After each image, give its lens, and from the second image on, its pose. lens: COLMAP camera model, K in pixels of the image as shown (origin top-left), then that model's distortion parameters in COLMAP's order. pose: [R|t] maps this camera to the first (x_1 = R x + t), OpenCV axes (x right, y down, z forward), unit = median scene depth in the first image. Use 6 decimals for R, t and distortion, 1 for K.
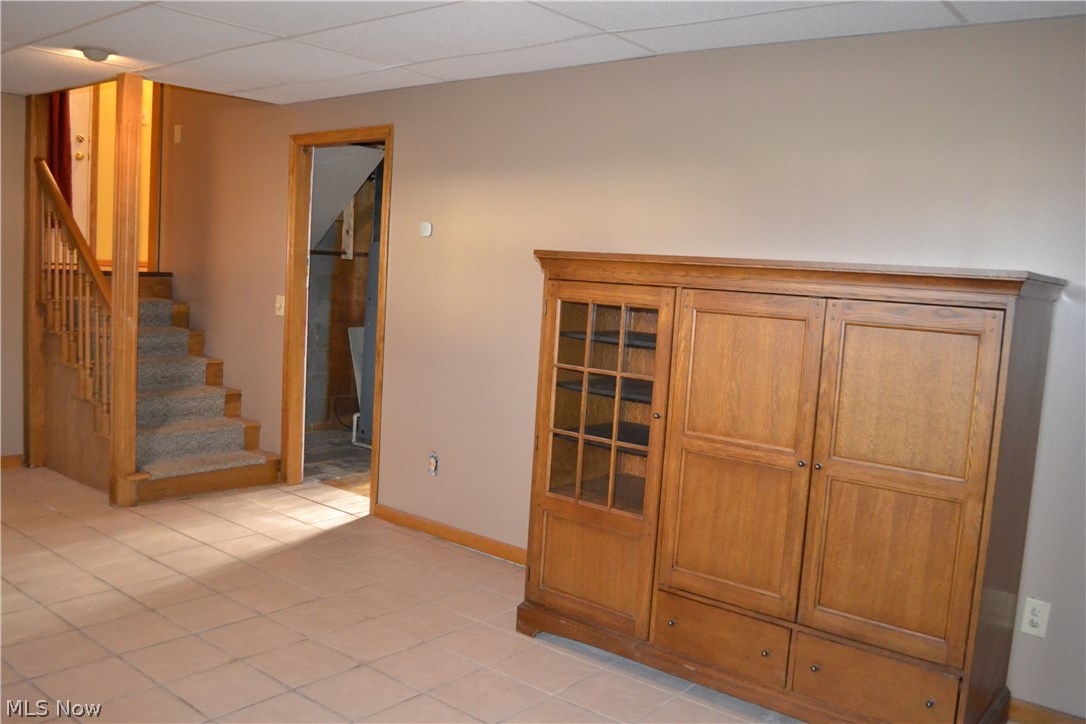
lens RADIAL K [[944.9, 0, 543.0], [0, 944.9, 362.0], [0, 0, 1]] dist [-0.075099, -0.000826]
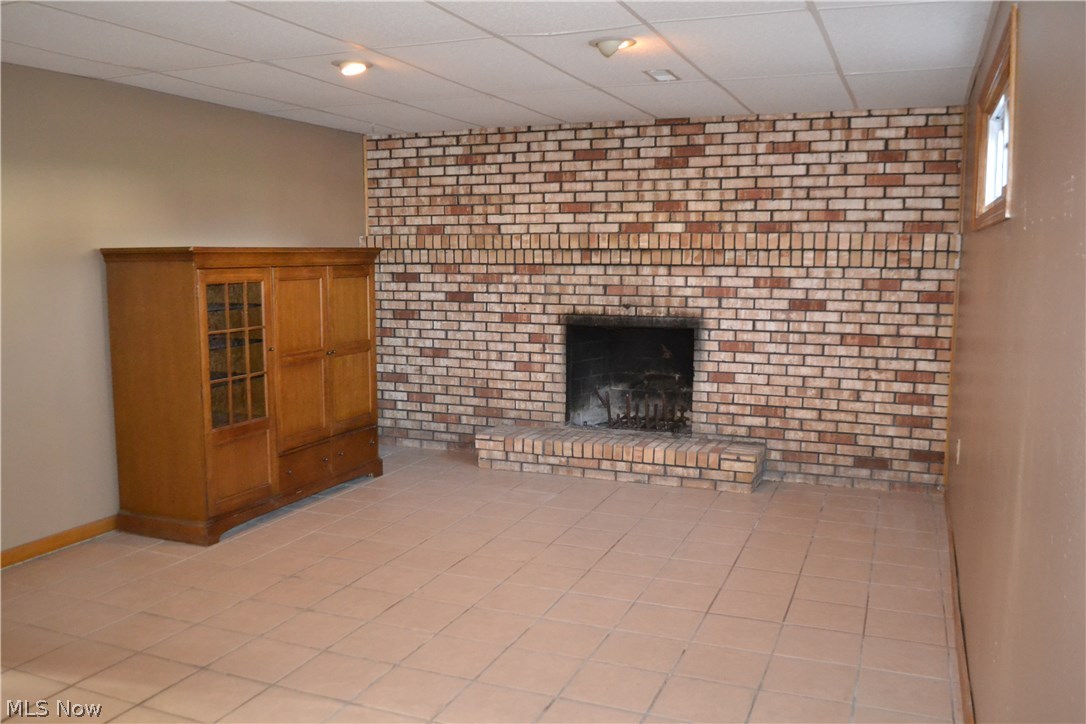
lens RADIAL K [[944.9, 0, 543.0], [0, 944.9, 362.0], [0, 0, 1]] dist [-0.075099, -0.000826]
pose [[-0.314045, -0.168315, 0.934369, -1.414454], [0.074006, 0.976825, 0.200837, -0.192920], [-0.946519, 0.132221, -0.294311, 0.980621]]
